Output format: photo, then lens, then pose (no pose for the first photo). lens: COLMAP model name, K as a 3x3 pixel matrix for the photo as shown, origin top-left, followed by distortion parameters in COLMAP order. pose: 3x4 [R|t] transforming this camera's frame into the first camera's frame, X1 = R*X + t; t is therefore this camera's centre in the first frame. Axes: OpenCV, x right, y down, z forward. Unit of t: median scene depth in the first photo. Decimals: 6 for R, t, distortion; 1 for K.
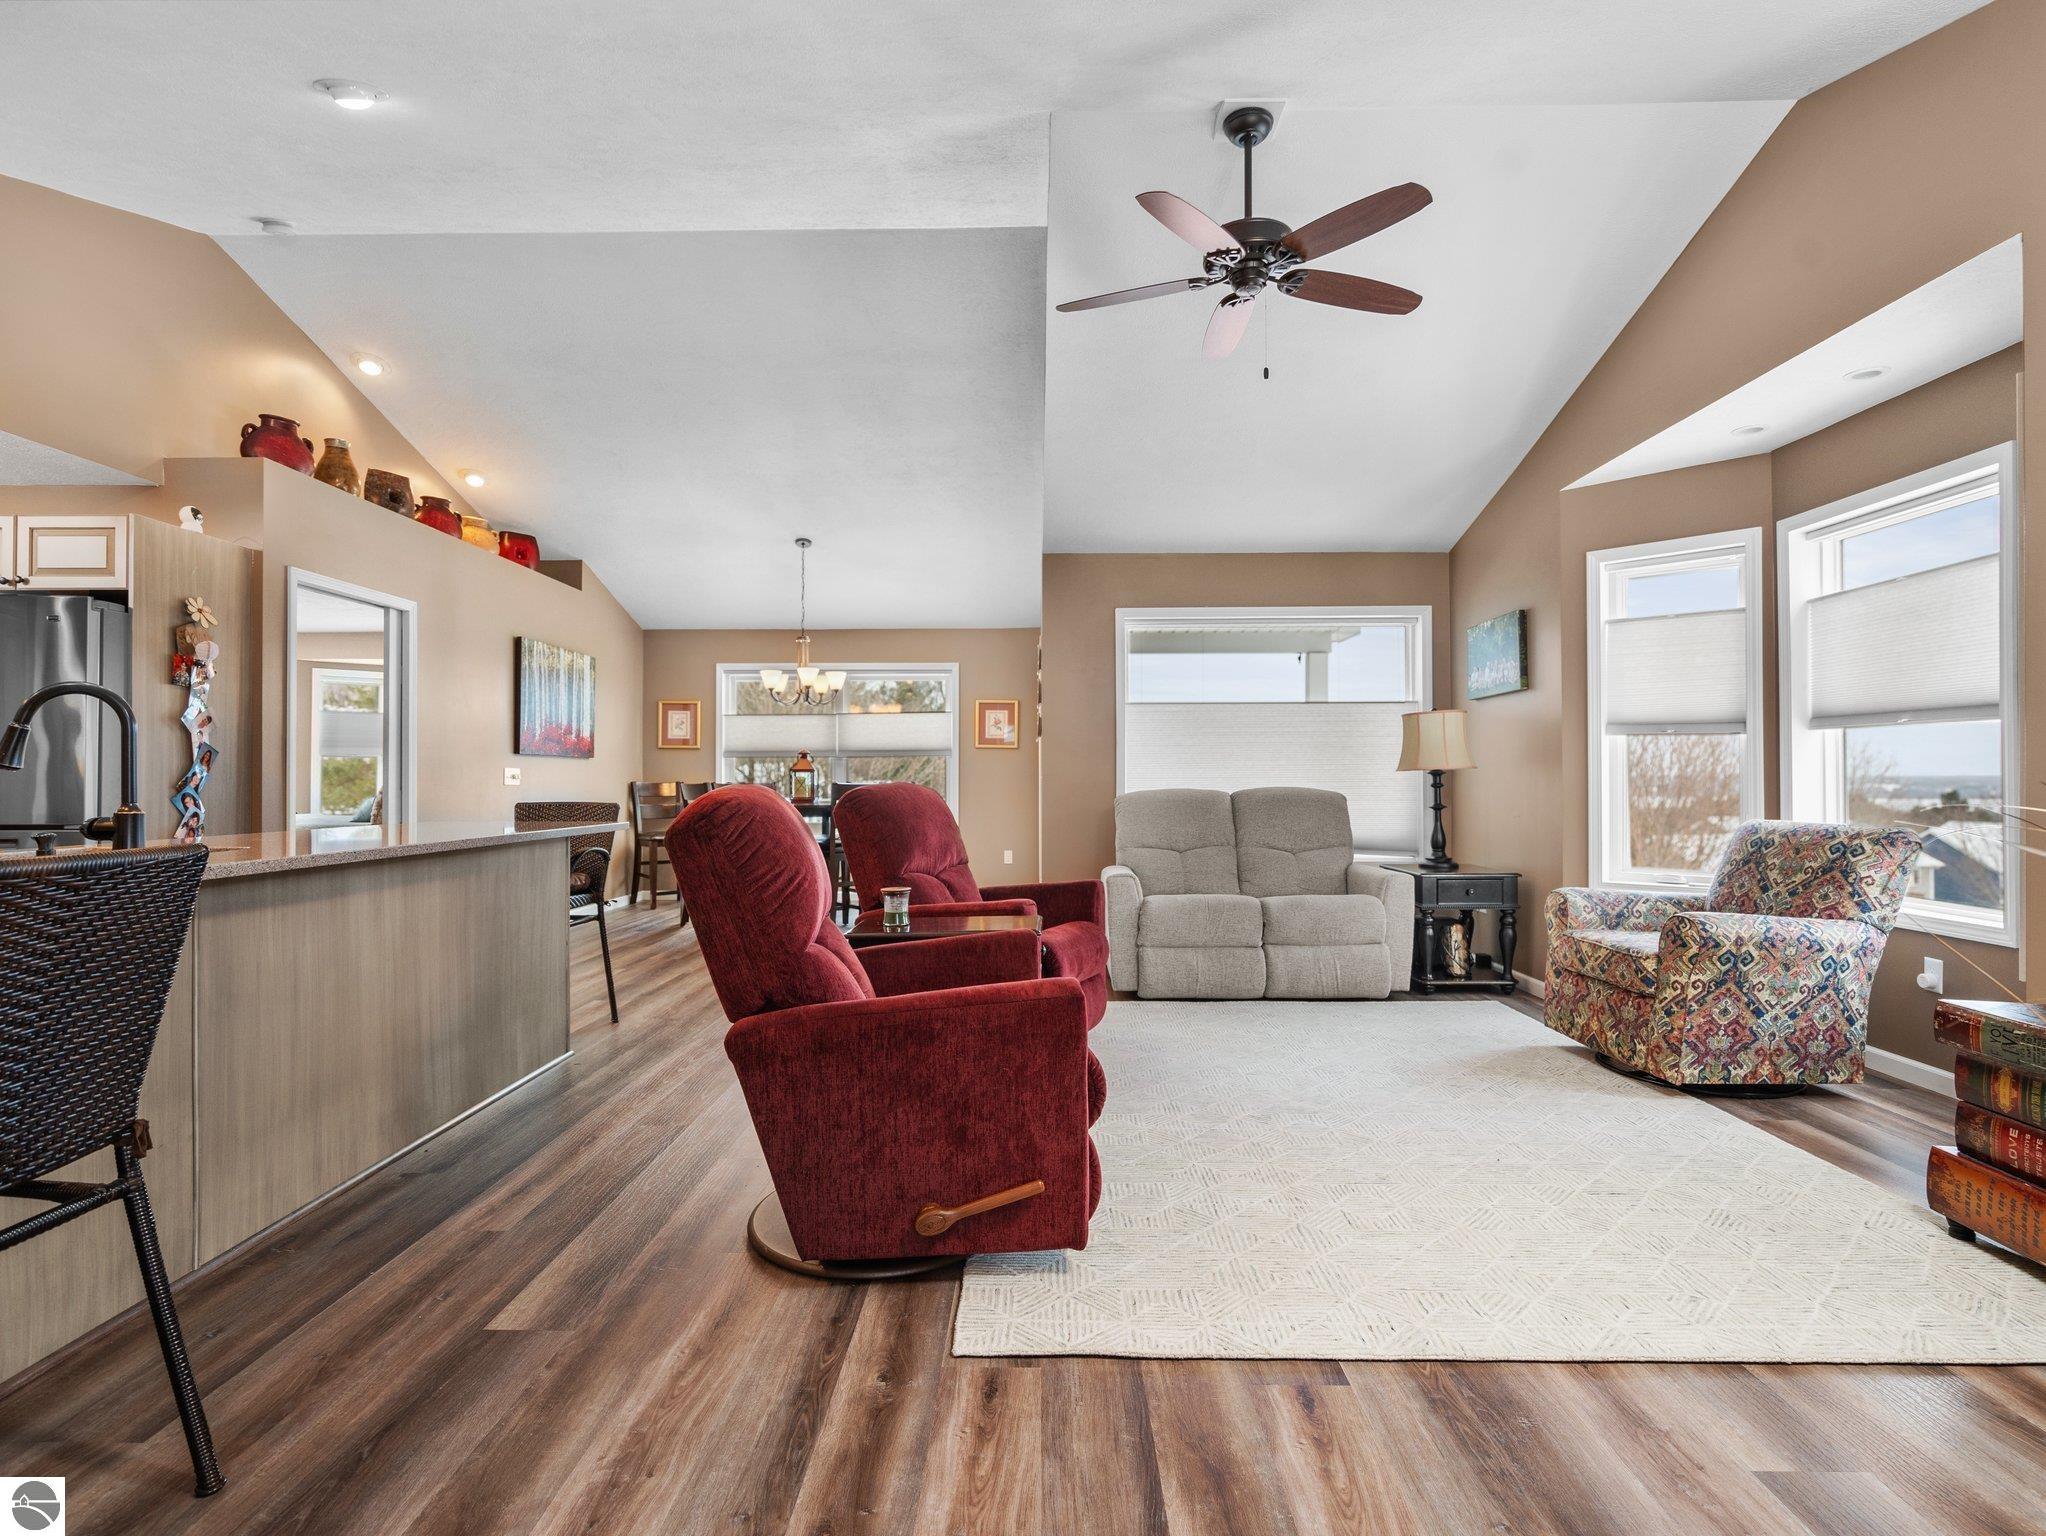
lens RADIAL K [[1037.2, 0, 1018.5], [0, 1037.2, 773.2], [0, 0, 1]] dist [-0.007239, 0.003454]
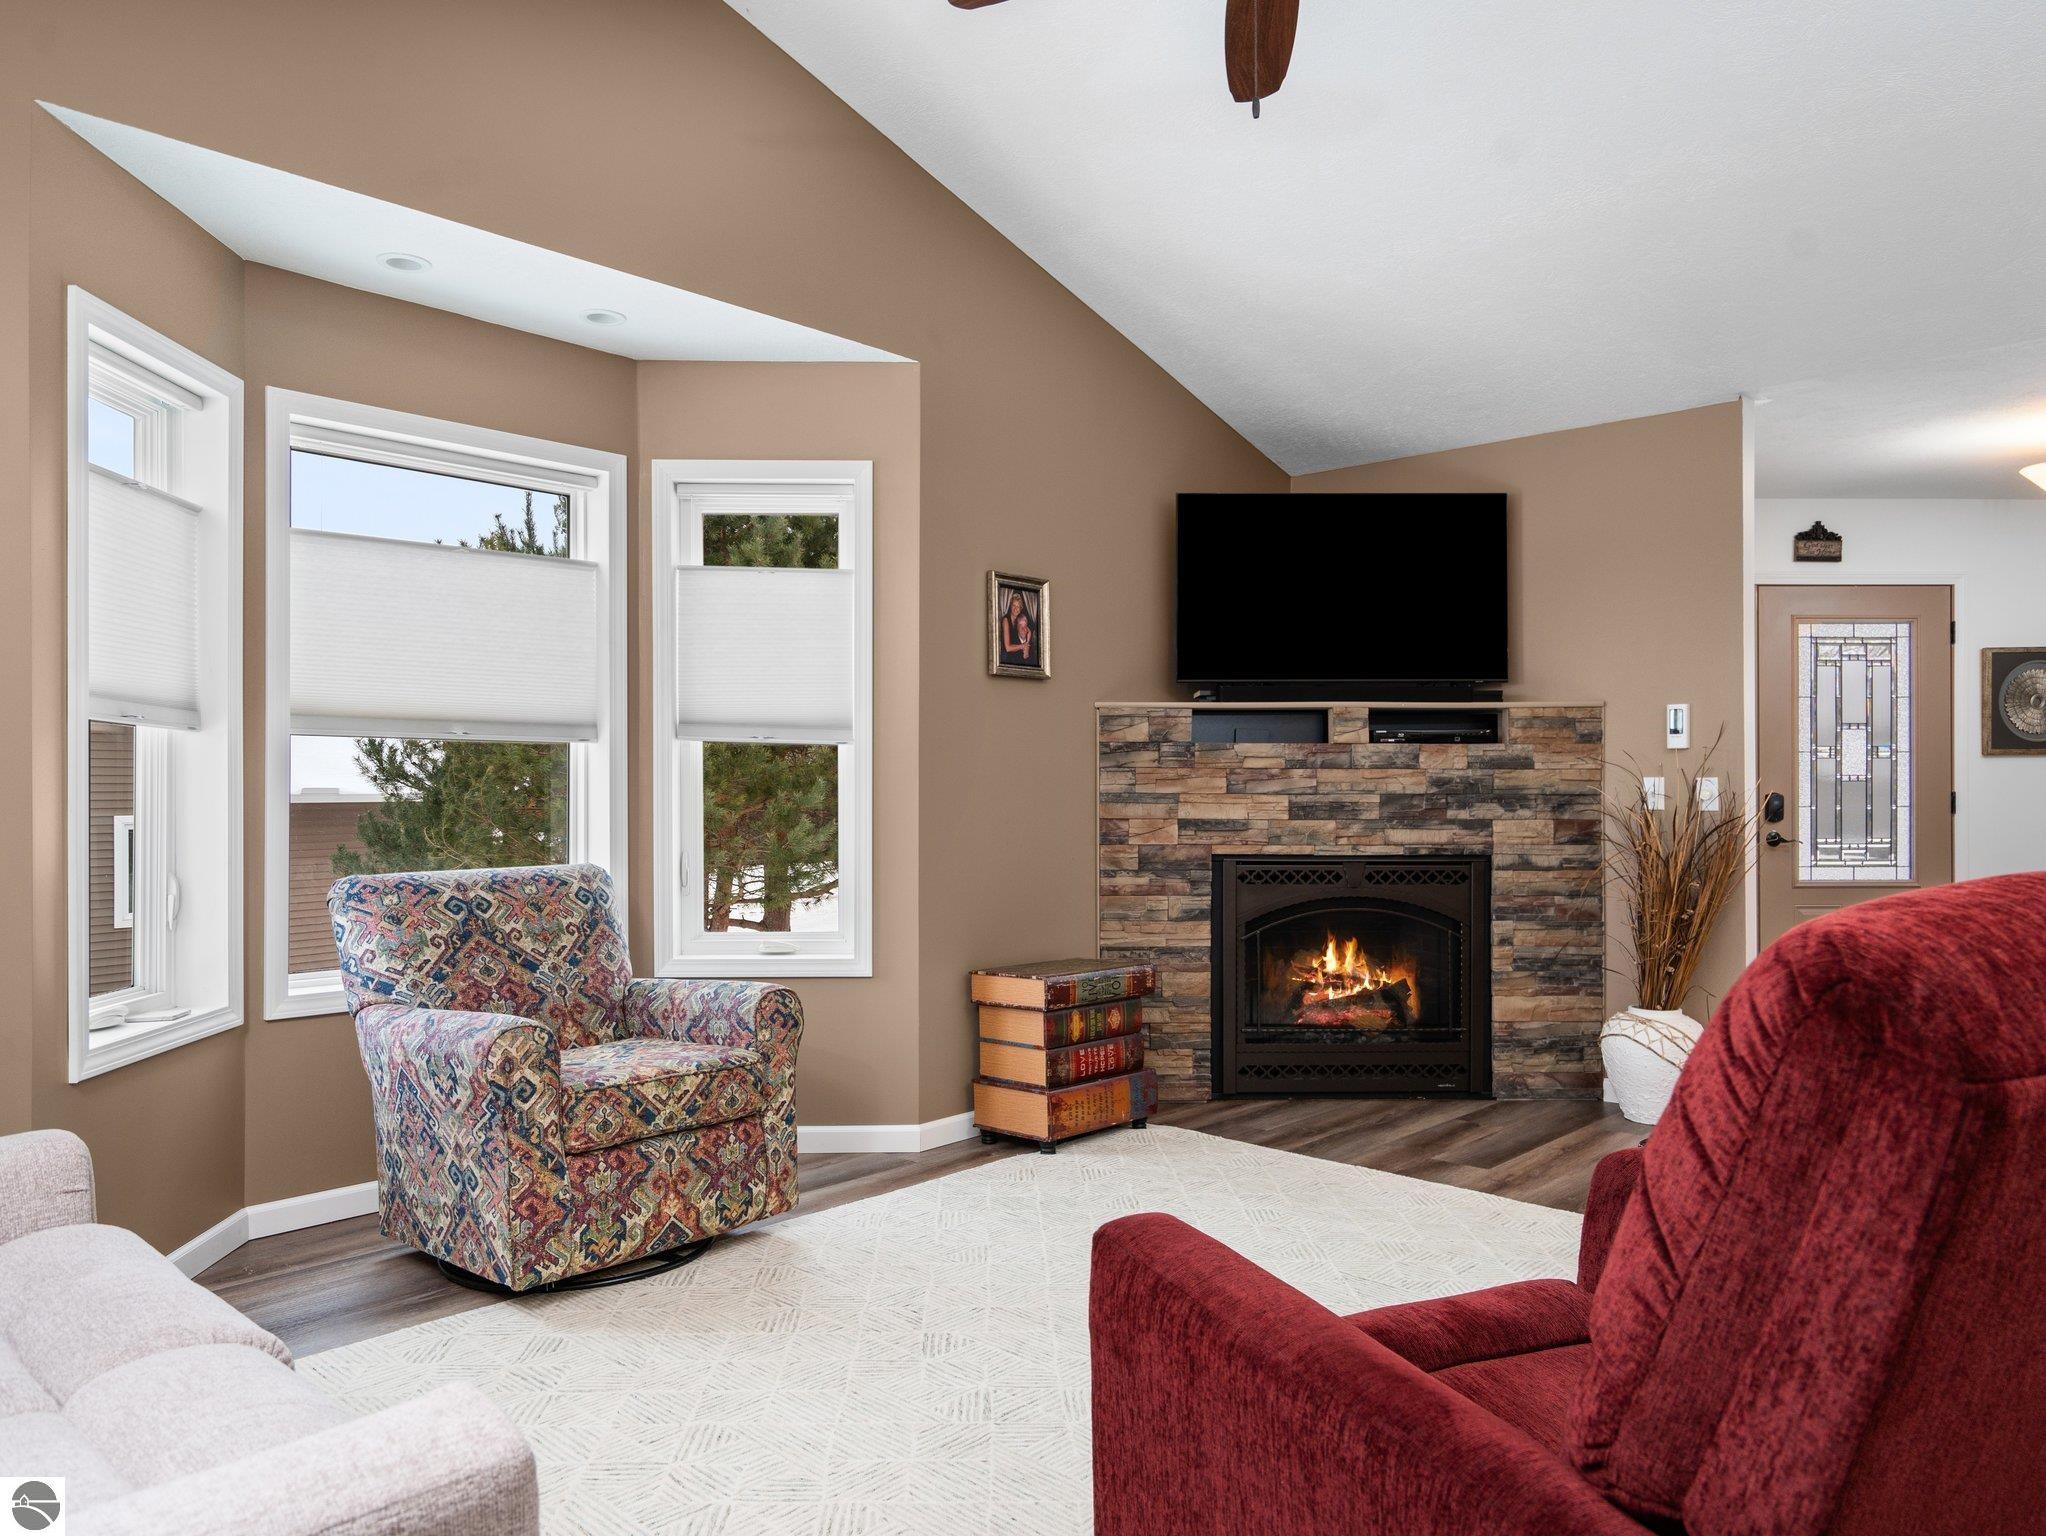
lens RADIAL K [[1401.2, 0, 1021.8], [0, 1401.2, 781.5], [0, 0, 1]] dist [0.012058, 0.008504]
pose [[-0.741719, 0.005463, 0.670688, -0.125546], [-0.001480, 0.999951, -0.009781, -0.003256], [-0.670709, -0.008247, -0.741675, 1.125248]]
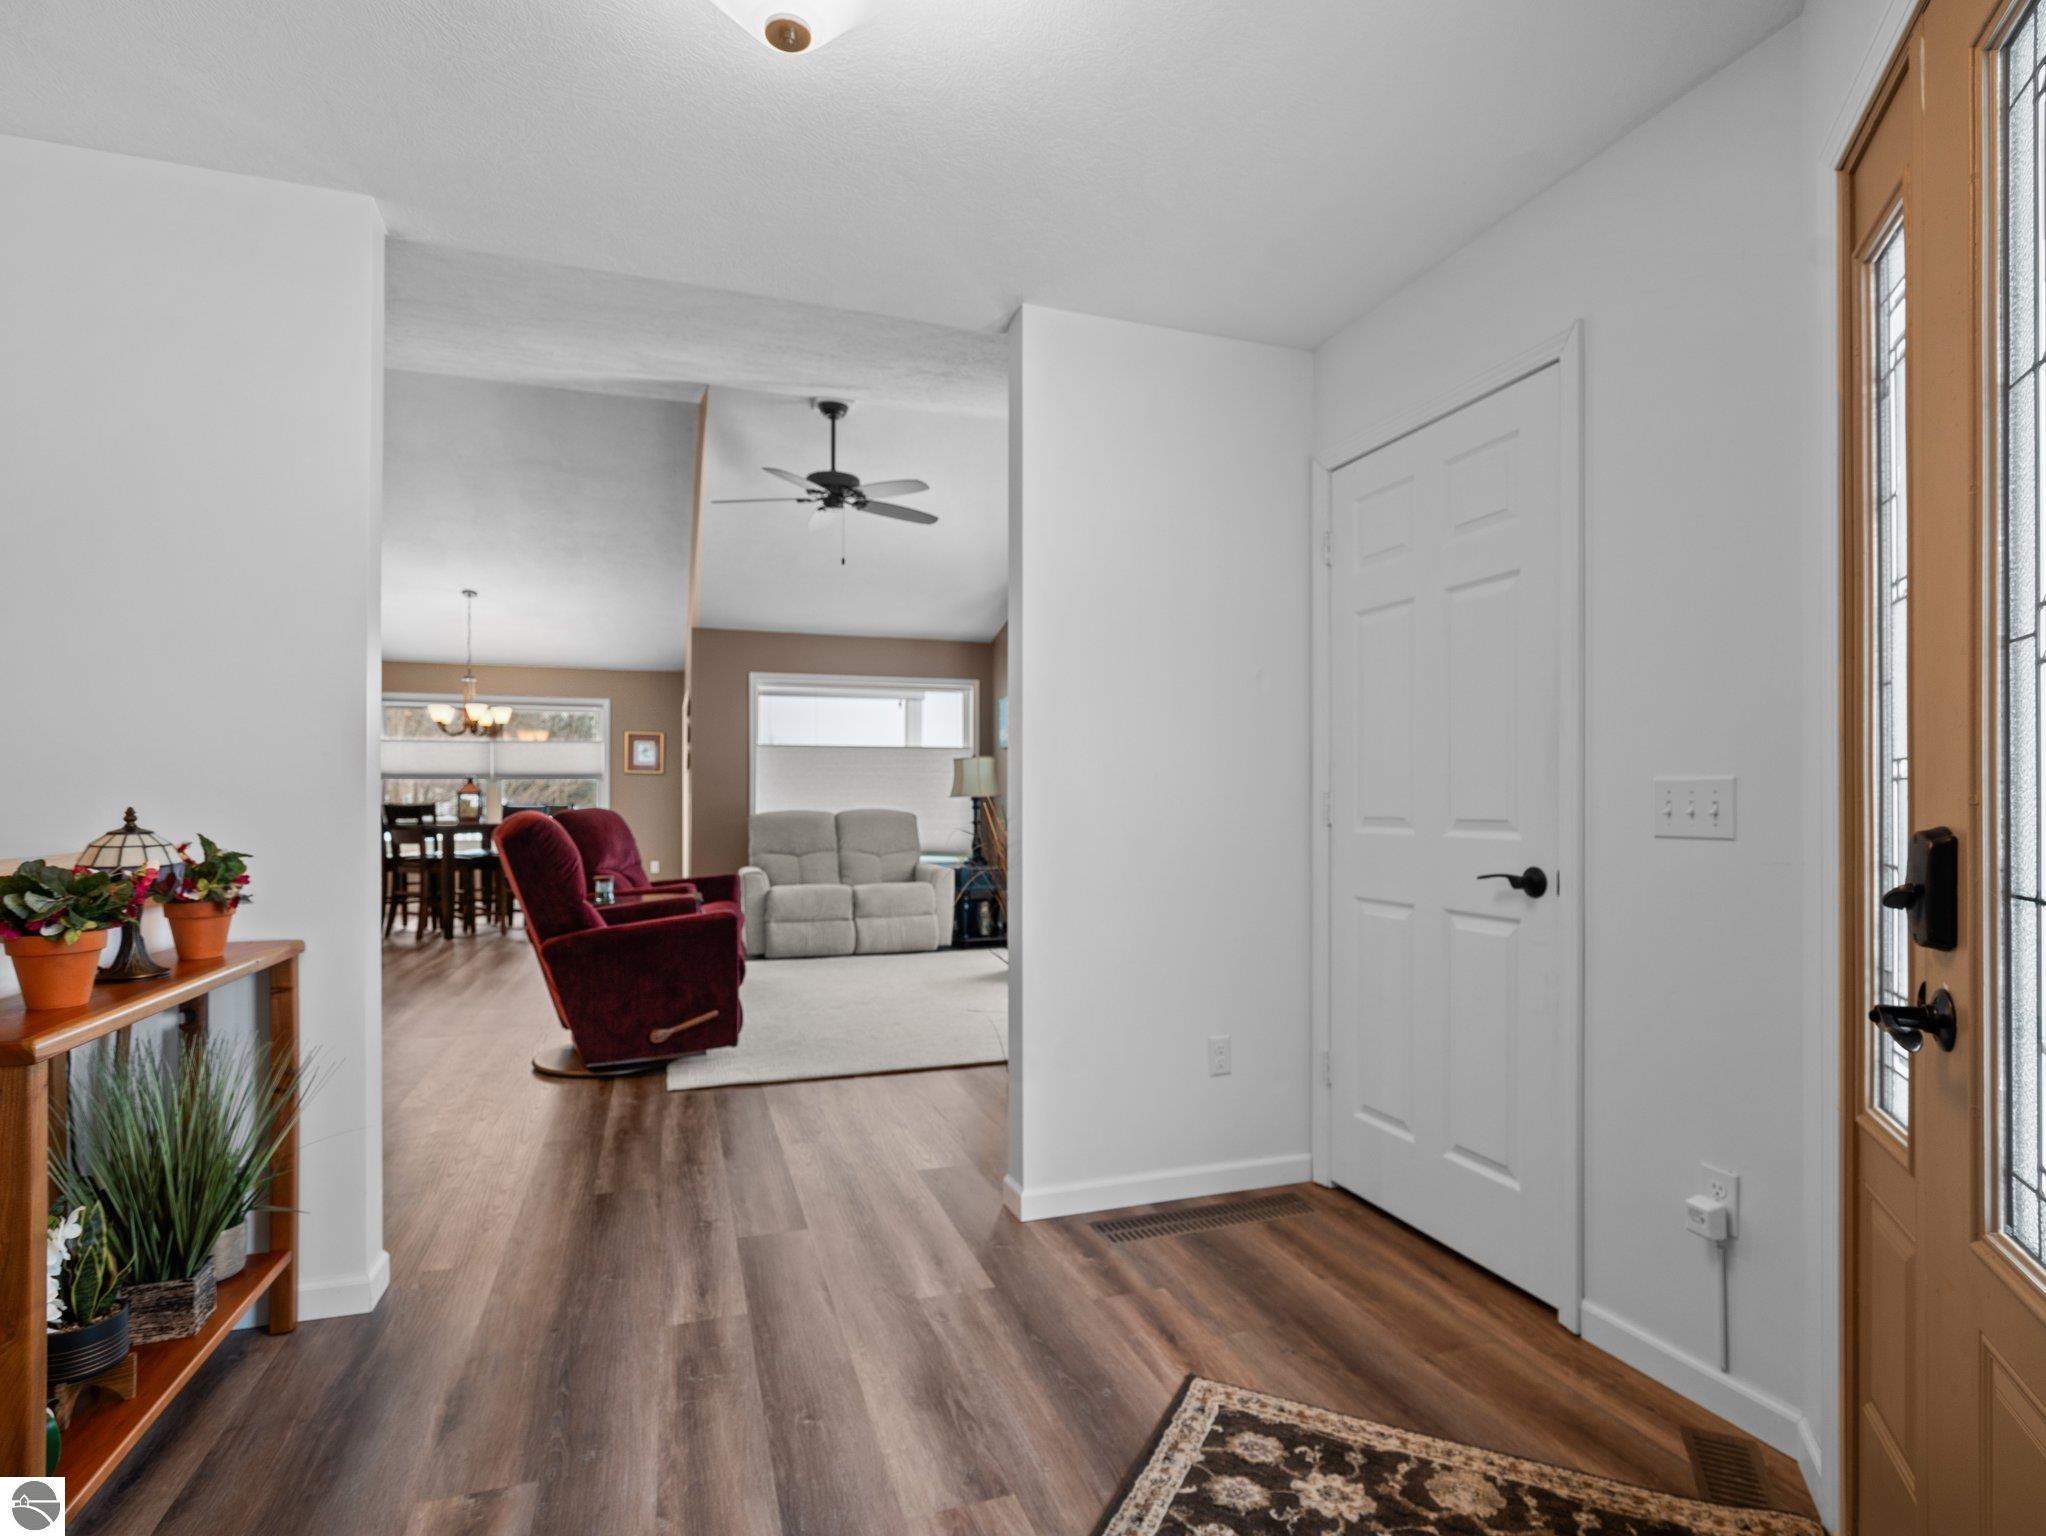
lens RADIAL K [[1037.2, 0, 1011.6], [0, 1037.2, 807.8], [0, 0, 1]] dist [-0.007239, 0.003454]
pose [[0.942302, 0.001099, 0.334762, -0.041739], [-0.006935, 0.999844, 0.016239, -0.013766], [-0.334692, -0.017623, 0.942163, -0.439221]]
